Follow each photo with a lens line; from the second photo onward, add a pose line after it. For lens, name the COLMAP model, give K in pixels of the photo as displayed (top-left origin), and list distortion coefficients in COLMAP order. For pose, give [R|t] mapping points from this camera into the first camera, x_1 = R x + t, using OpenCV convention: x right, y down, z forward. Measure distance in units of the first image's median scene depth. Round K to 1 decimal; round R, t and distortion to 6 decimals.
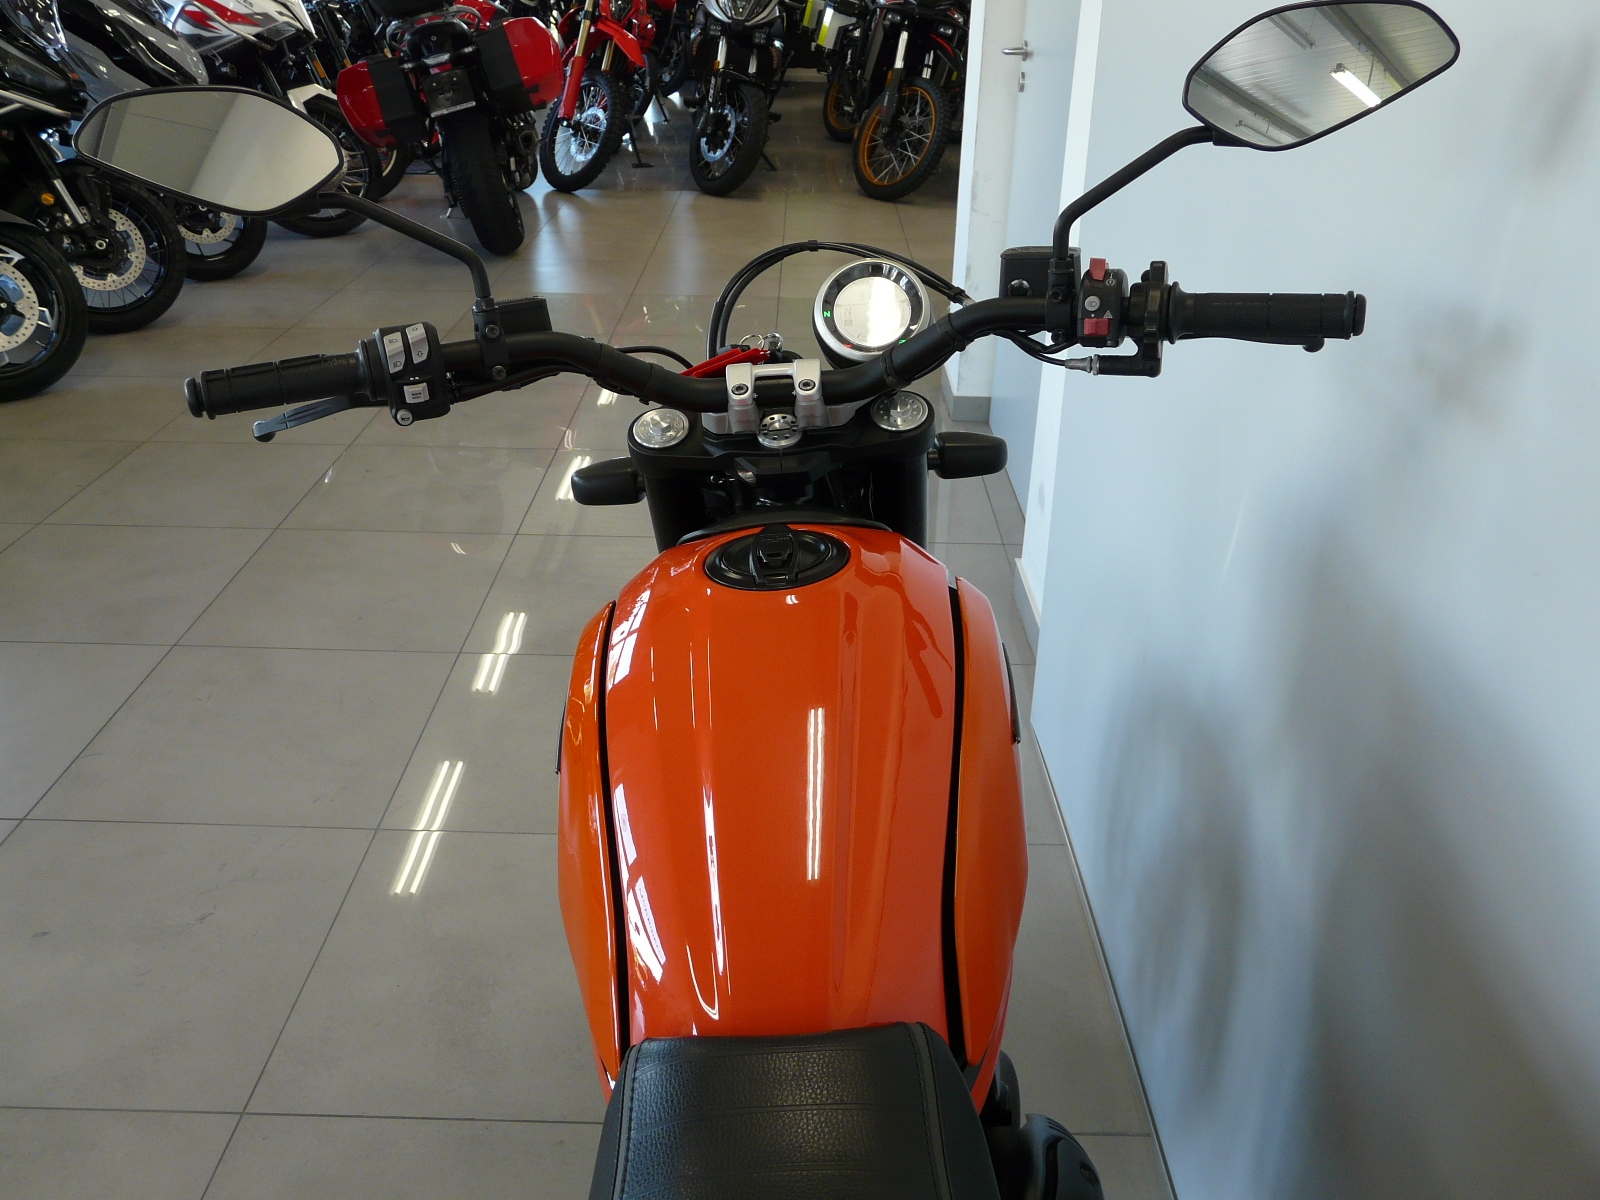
lens RADIAL K [[1333.2, 0, 800.0], [0, 1333.2, 600.0], [0, 0, 1]] dist [-0.076563, 0.098020]
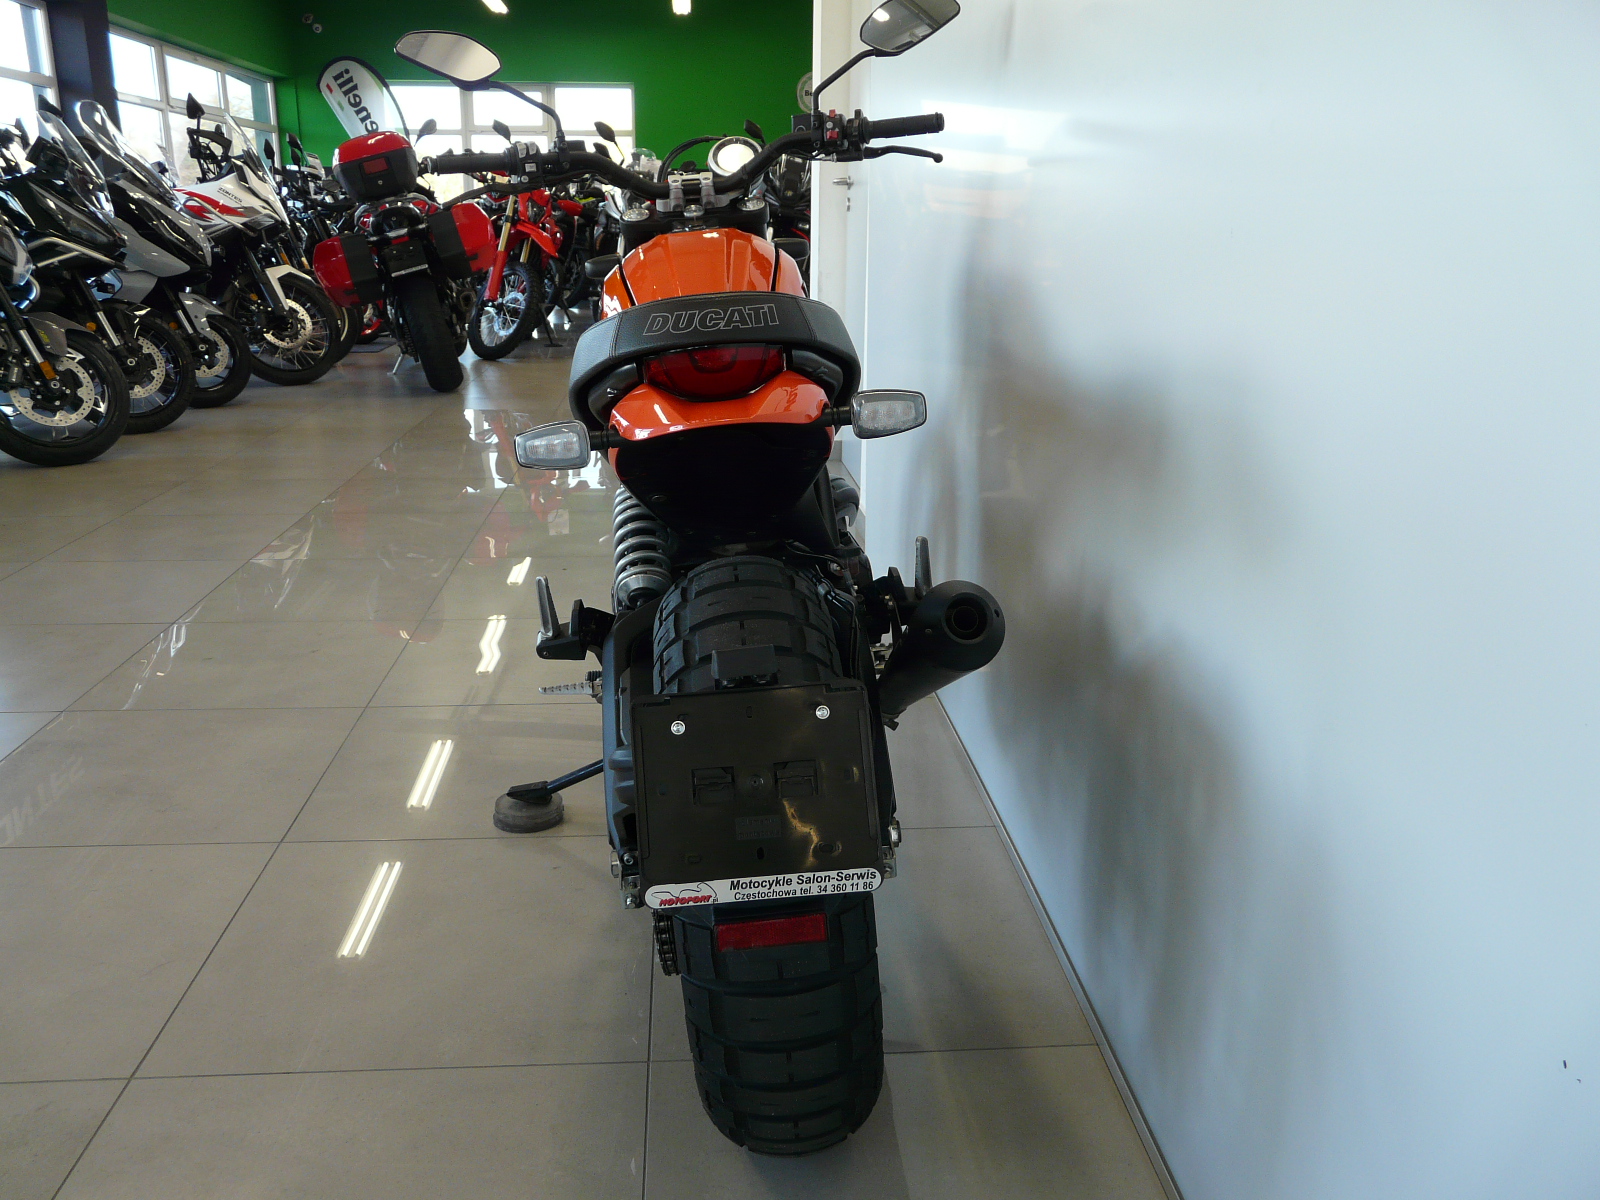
lens RADIAL K [[1333.2, 0, 800.0], [0, 1333.2, 600.0], [0, 0, 1]] dist [-0.076563, 0.098020]
pose [[0.996006, -0.034938, 0.082162, -0.008769], [0.049438, 0.982114, -0.181681, 0.182210], [-0.074345, 0.185017, 0.979919, -0.199106]]
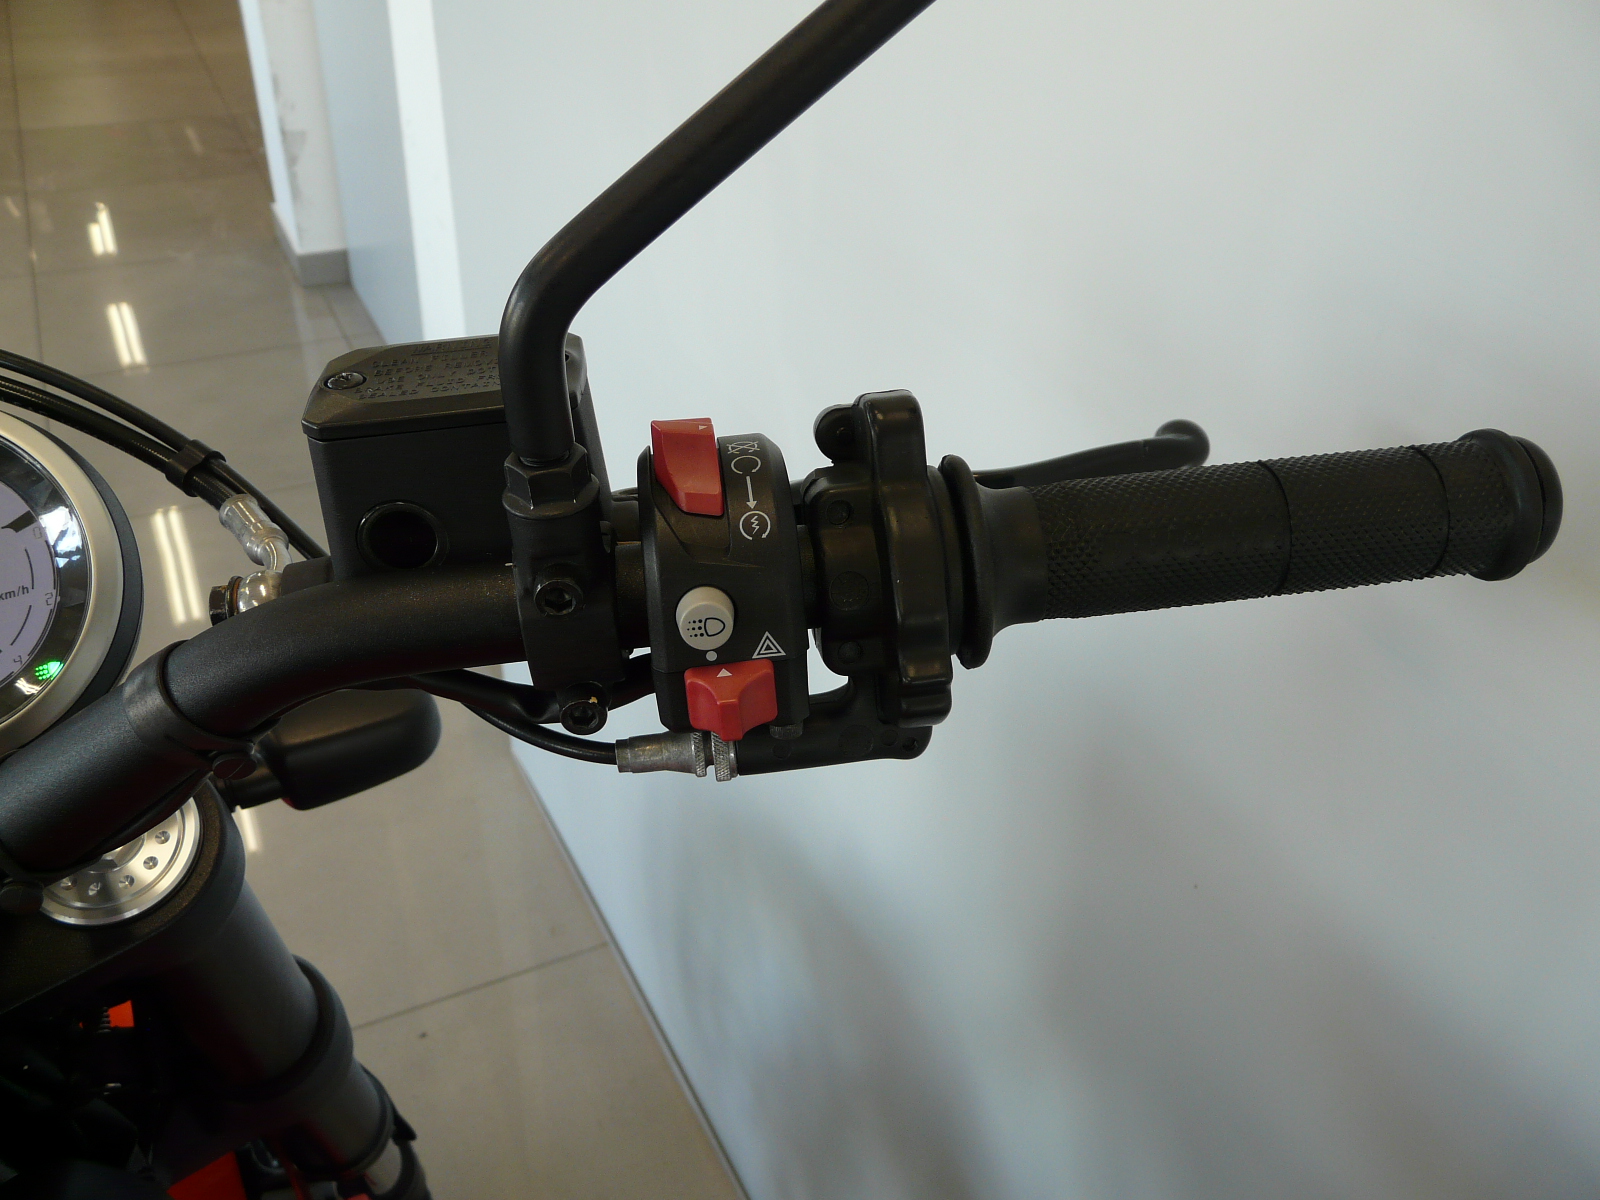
lens RADIAL K [[1333.2, 0, 800.0], [0, 1333.2, 600.0], [0, 0, 1]] dist [-0.076563, 0.098020]
pose [[0.887437, -0.262555, 0.378841, 0.024960], [0.194141, 0.958361, 0.209412, -0.050812], [-0.418049, -0.112291, 0.901458, 0.136954]]
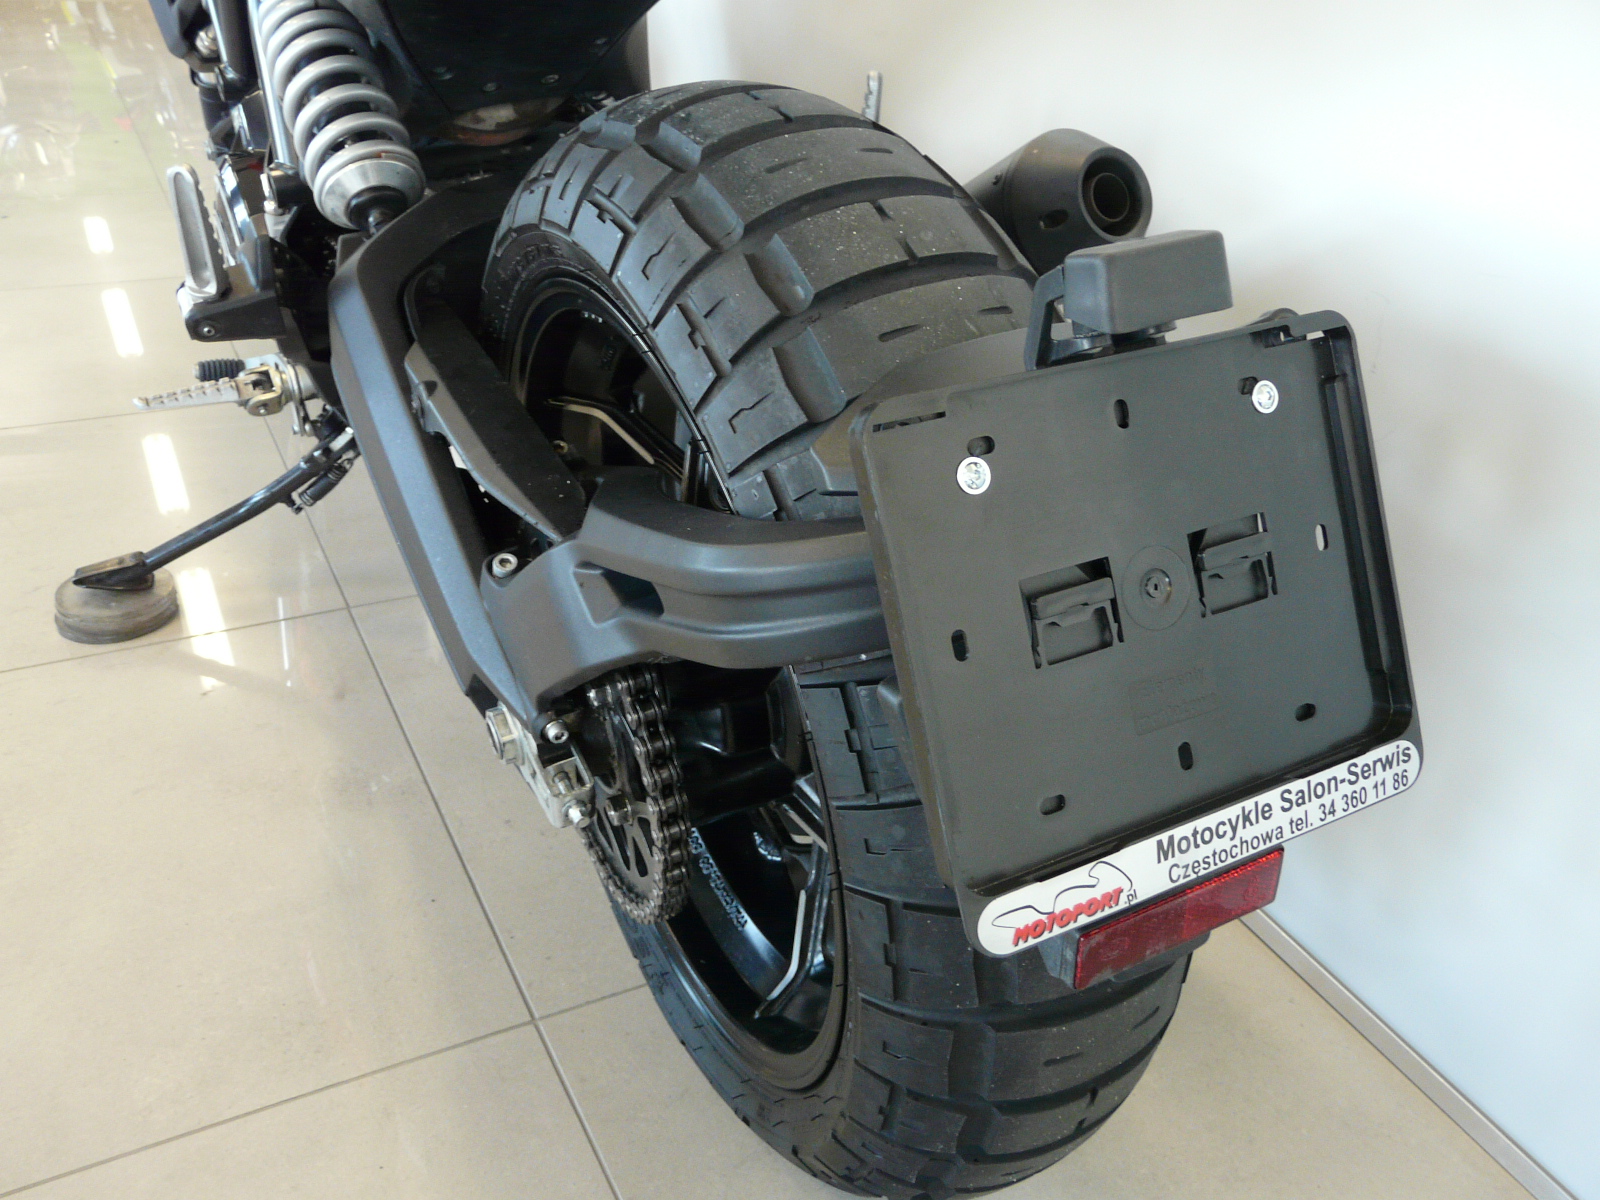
lens RADIAL K [[1333.2, 0, 800.0], [0, 1333.2, 600.0], [0, 0, 1]] dist [-0.076563, 0.098020]
pose [[0.879734, -0.204484, 0.429249, -0.054413], [0.170366, 0.978418, 0.116935, 0.159634], [-0.443897, -0.029742, 0.895584, -0.056221]]
